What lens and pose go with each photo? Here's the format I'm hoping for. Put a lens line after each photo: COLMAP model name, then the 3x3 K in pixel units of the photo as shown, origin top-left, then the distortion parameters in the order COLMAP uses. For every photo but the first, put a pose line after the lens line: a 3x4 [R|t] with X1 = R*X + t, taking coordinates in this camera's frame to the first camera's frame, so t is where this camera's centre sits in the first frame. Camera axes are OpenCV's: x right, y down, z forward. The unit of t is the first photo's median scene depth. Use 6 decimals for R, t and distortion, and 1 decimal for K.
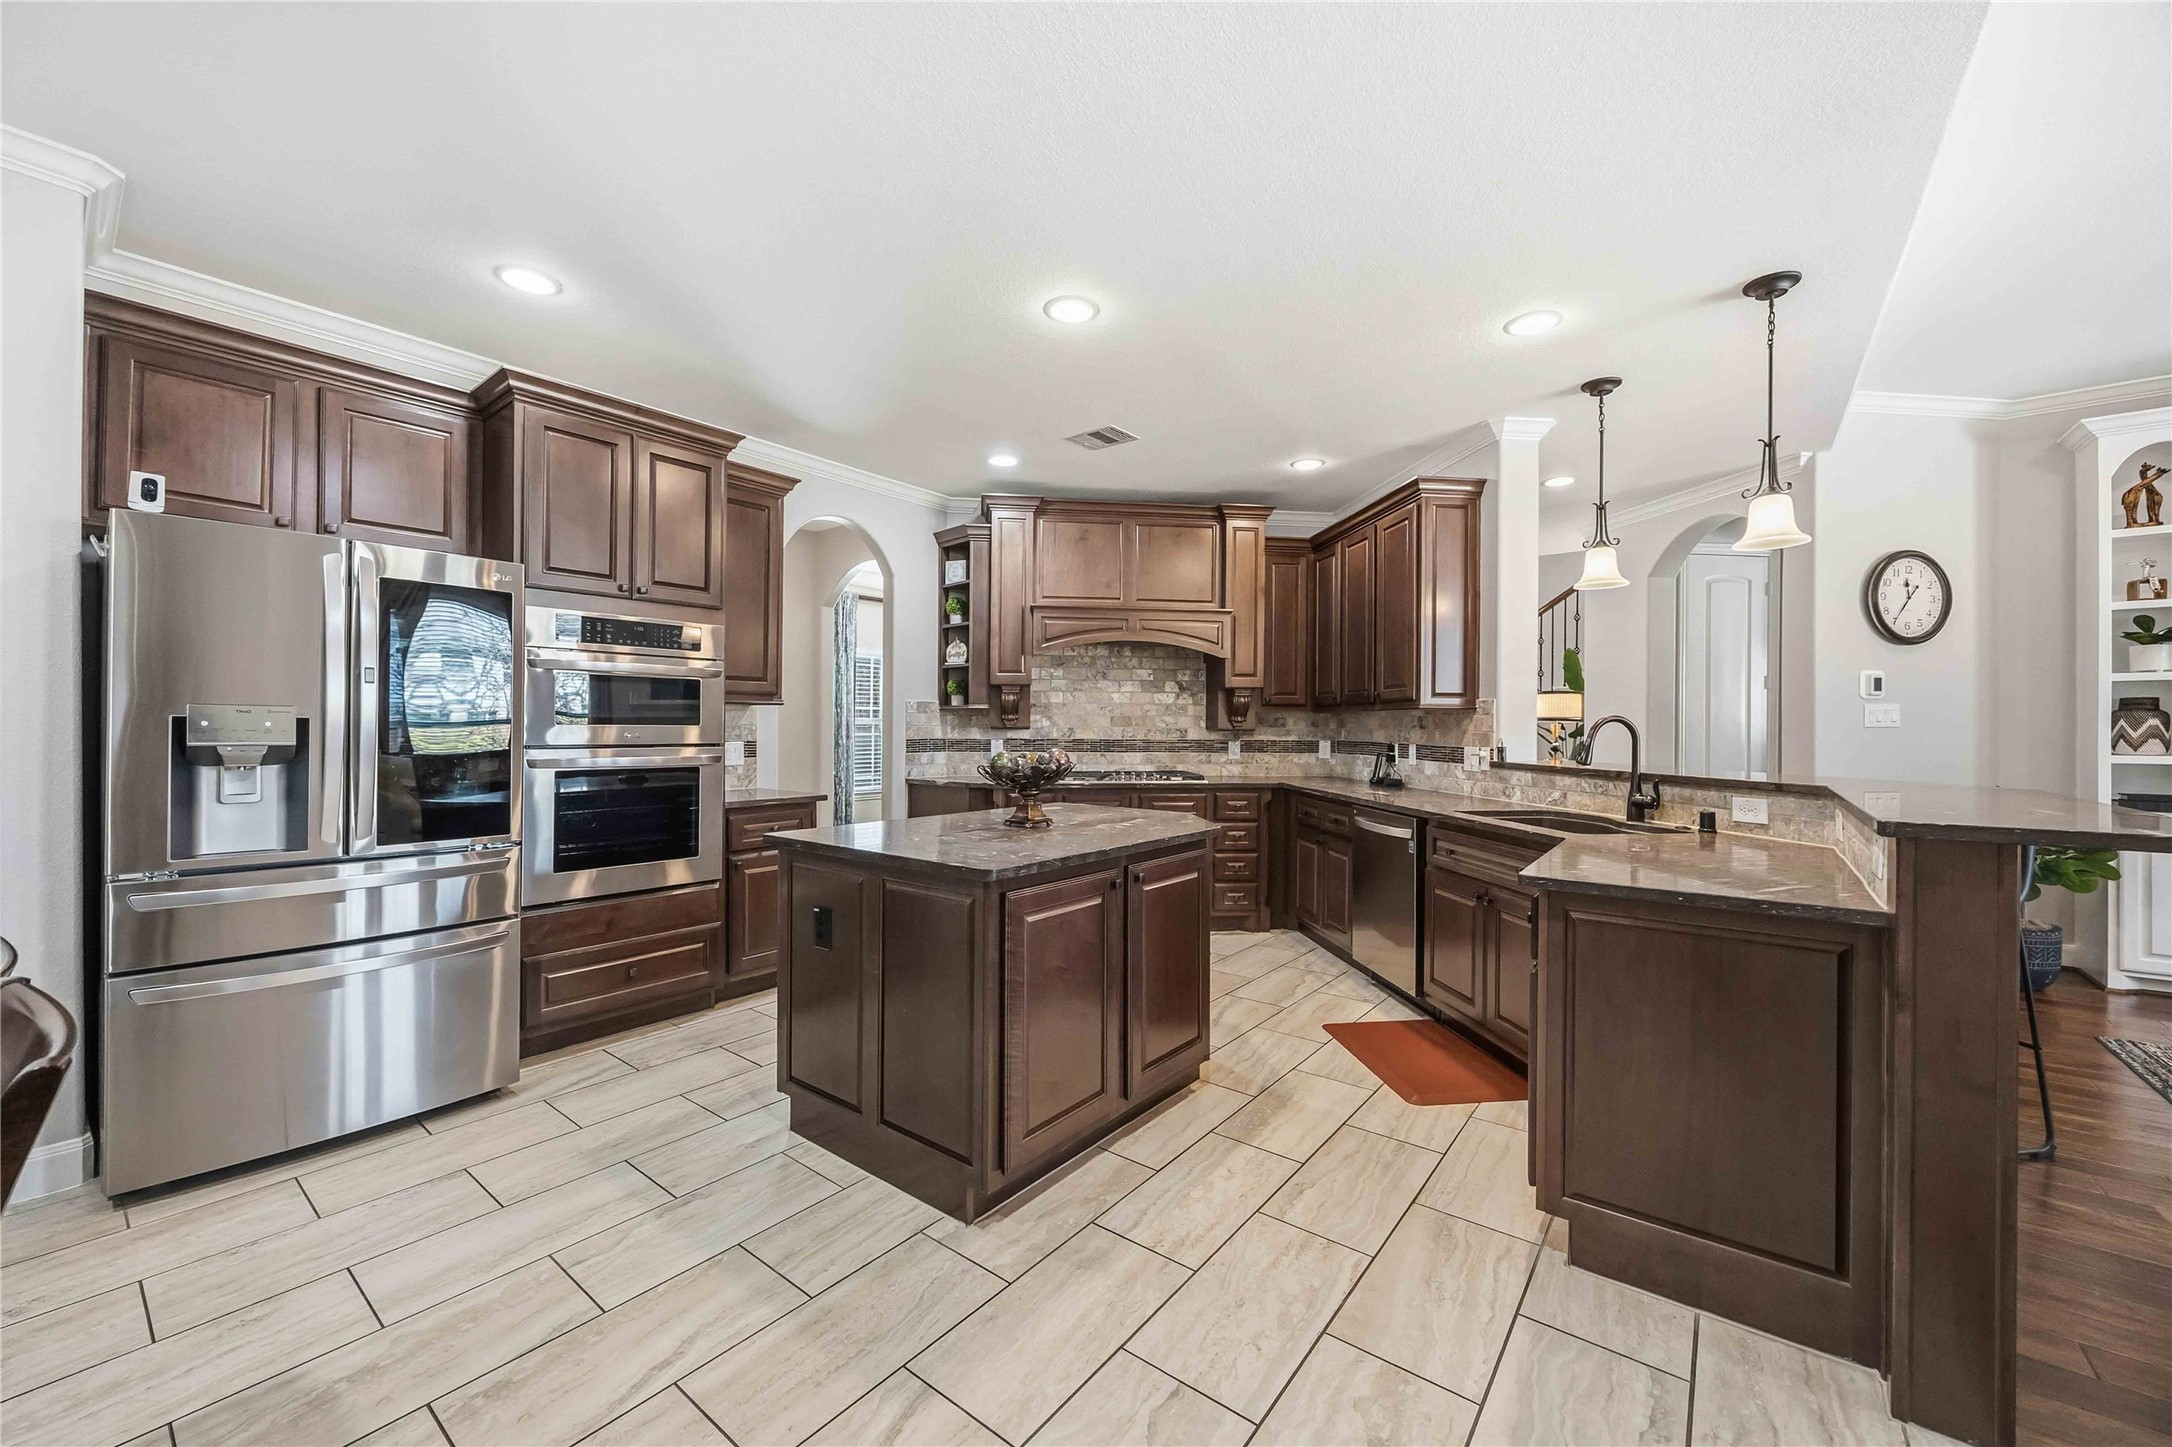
lens RADIAL K [[824.8, 0, 1084.3], [0, 824.8, 730.0], [0, 0, 1]] dist [-0.005249, 0.000431]
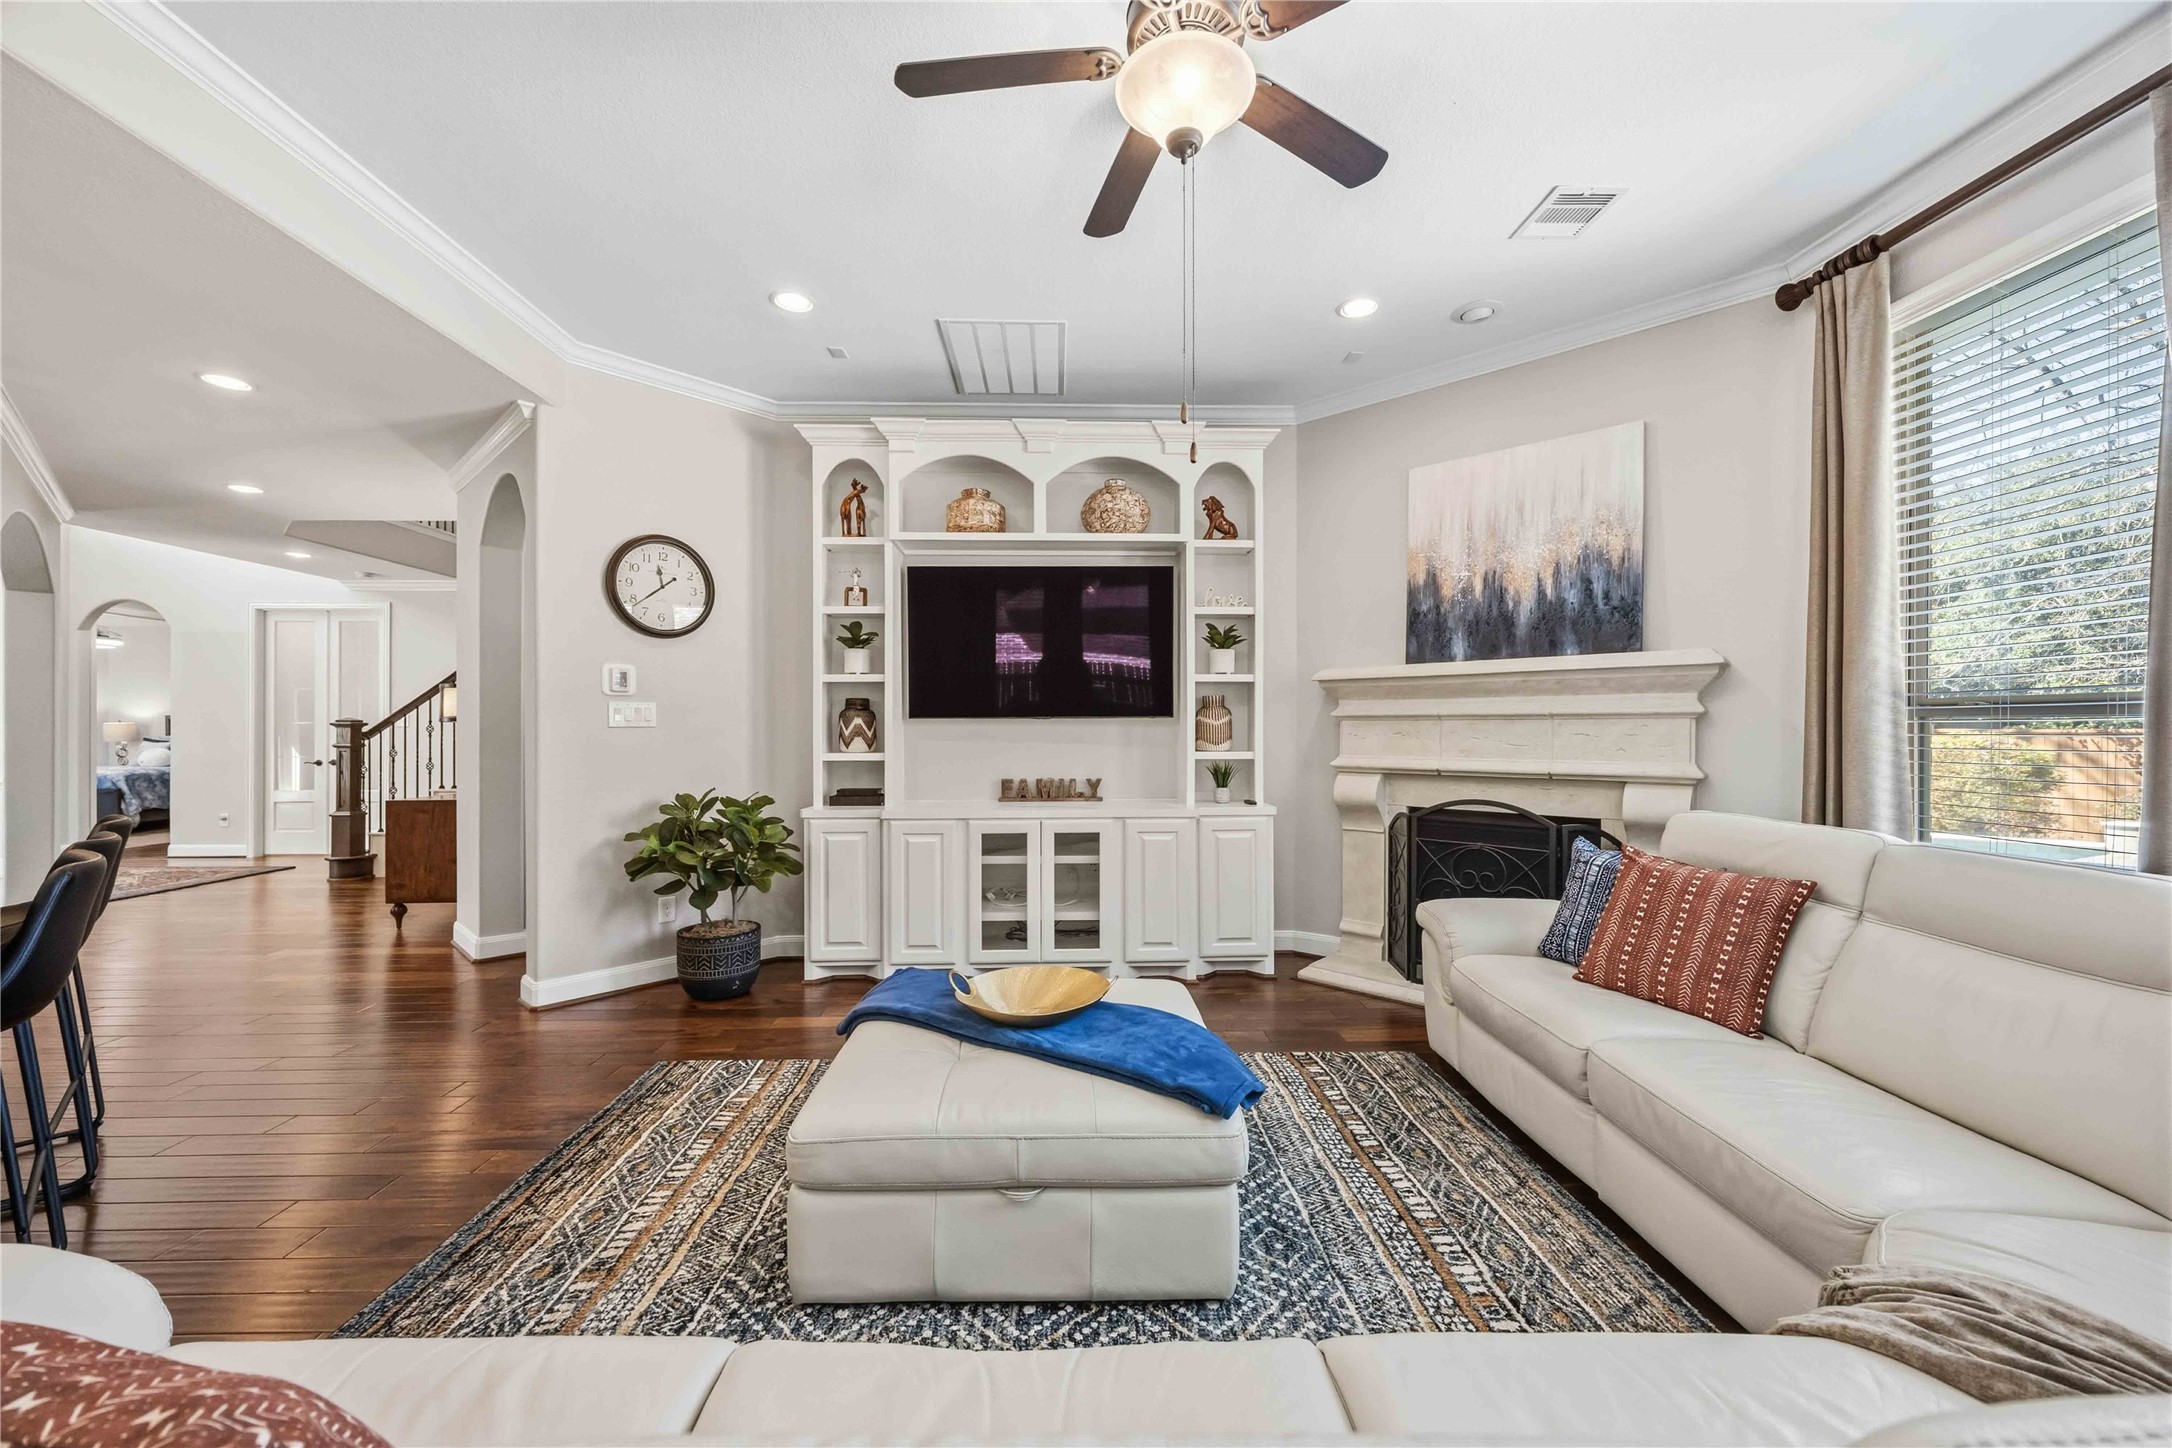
lens RADIAL K [[824.8, 0, 1087.3], [0, 824.8, 732.2], [0, 0, 1]] dist [-0.005249, 0.000431]
pose [[0.765083, -0.010210, 0.643850, 0.709654], [0.009131, 0.999946, 0.005007, 0.001797], [-0.643866, 0.002048, 0.765135, -0.014089]]
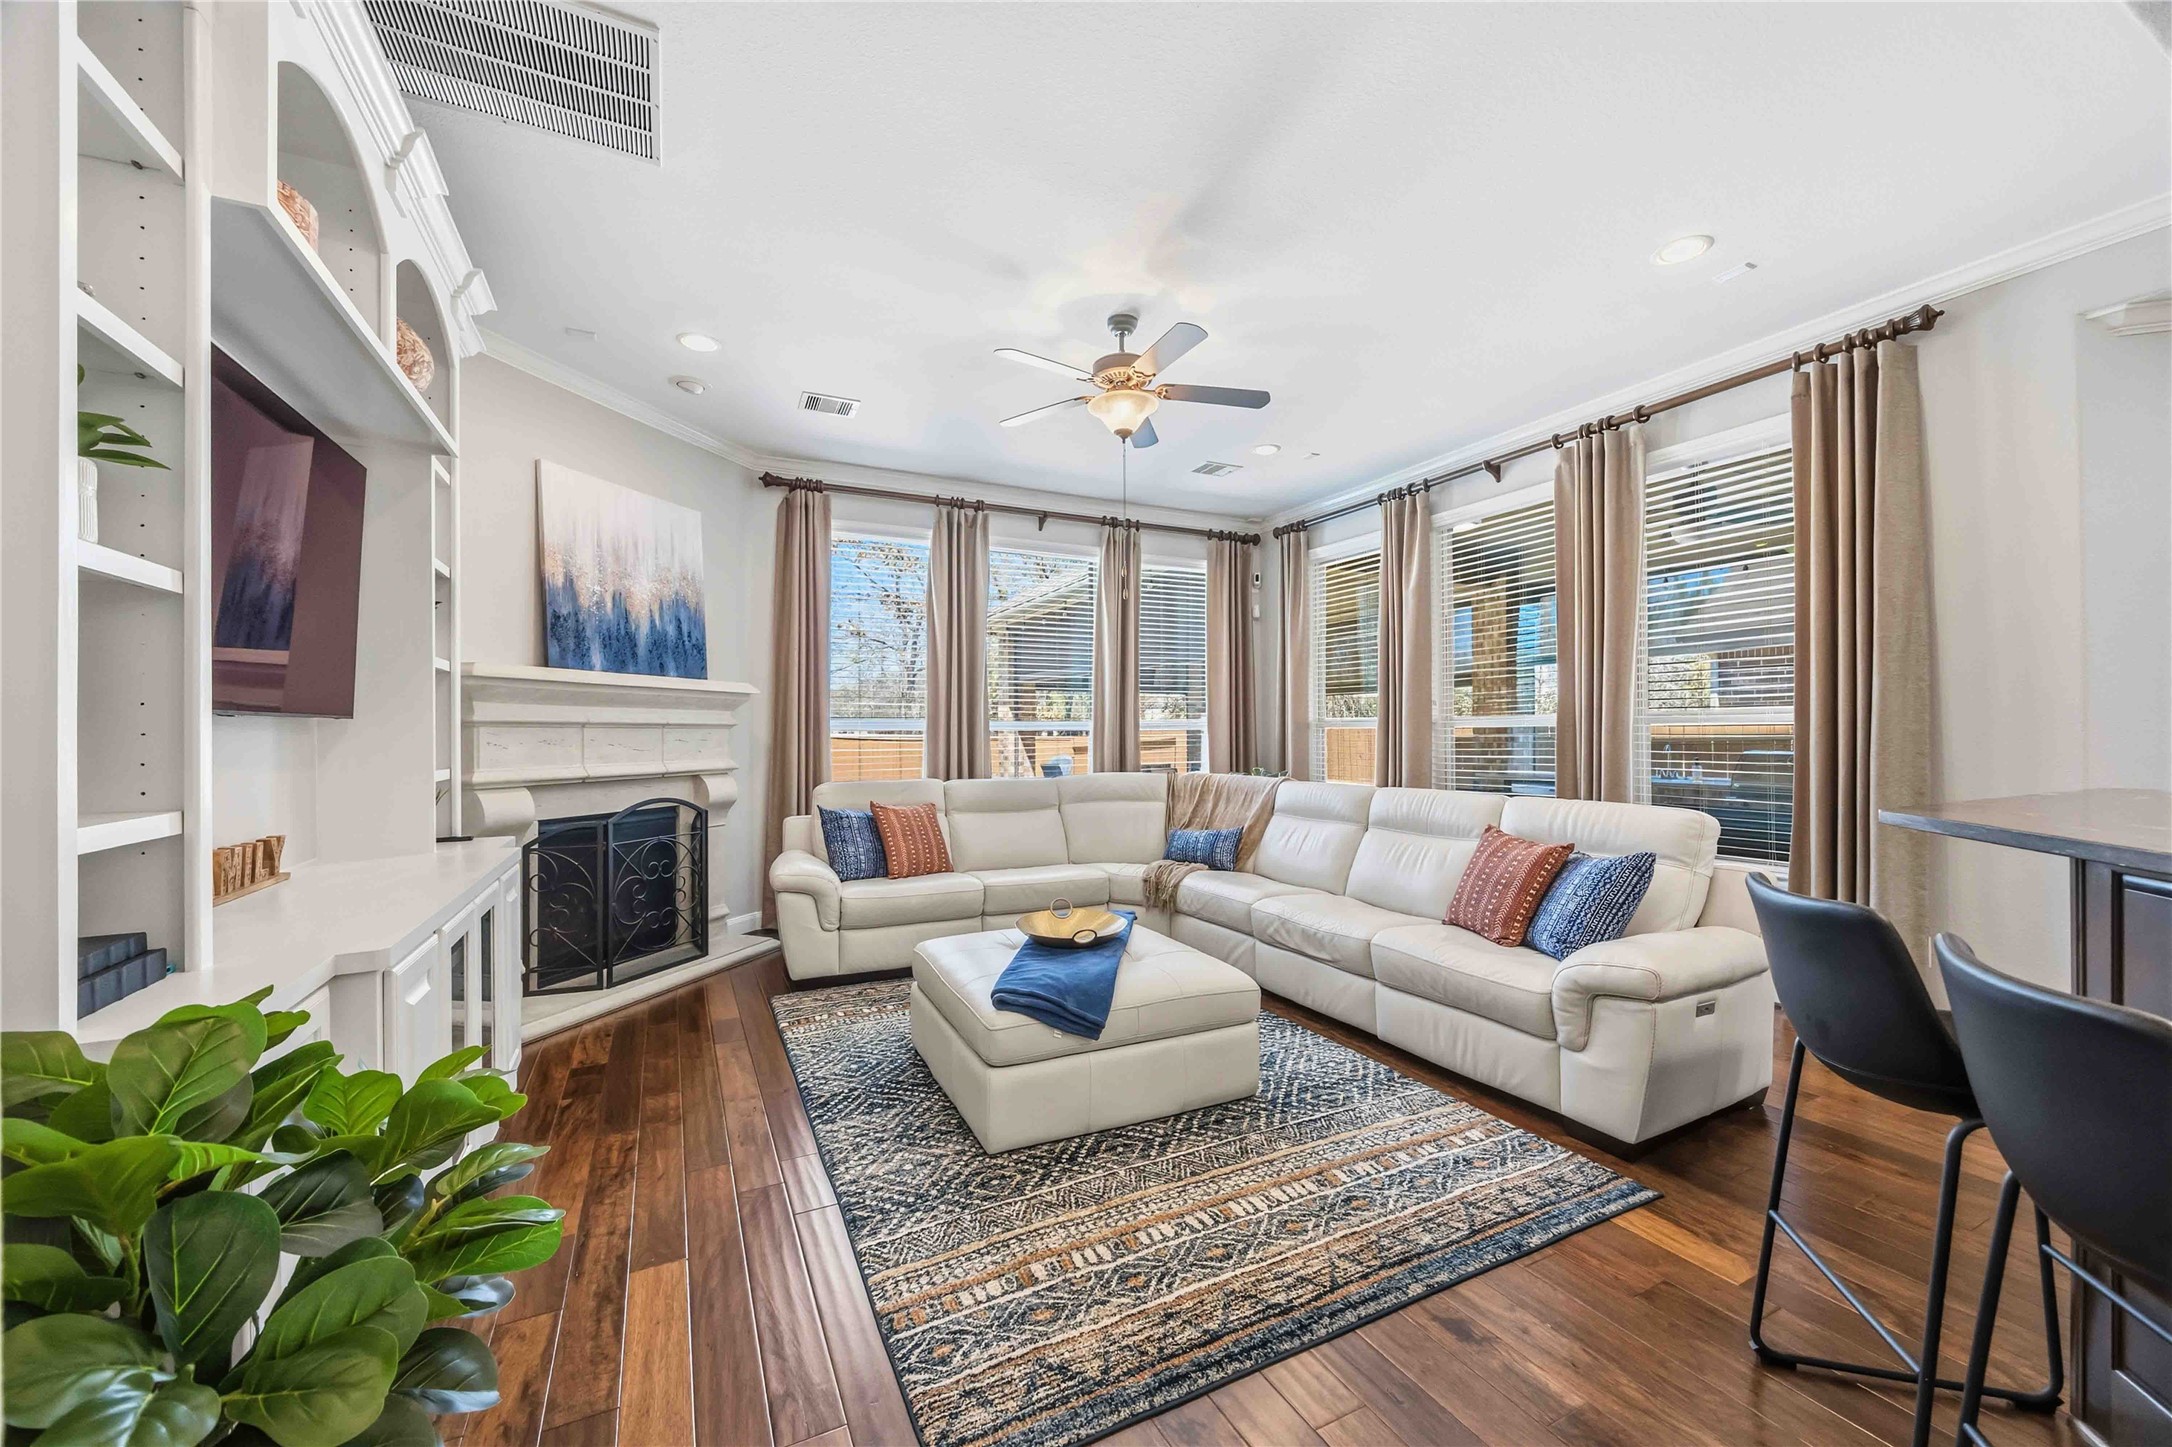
lens RADIAL K [[824.8, 0, 1074.1], [0, 824.8, 732.8], [0, 0, 1]] dist [-0.005249, 0.000431]
pose [[-0.898562, -0.002535, 0.438840, 0.703516], [0.000478, 0.999977, 0.006757, -0.003079], [-0.438847, 0.006281, -0.898540, 0.932702]]
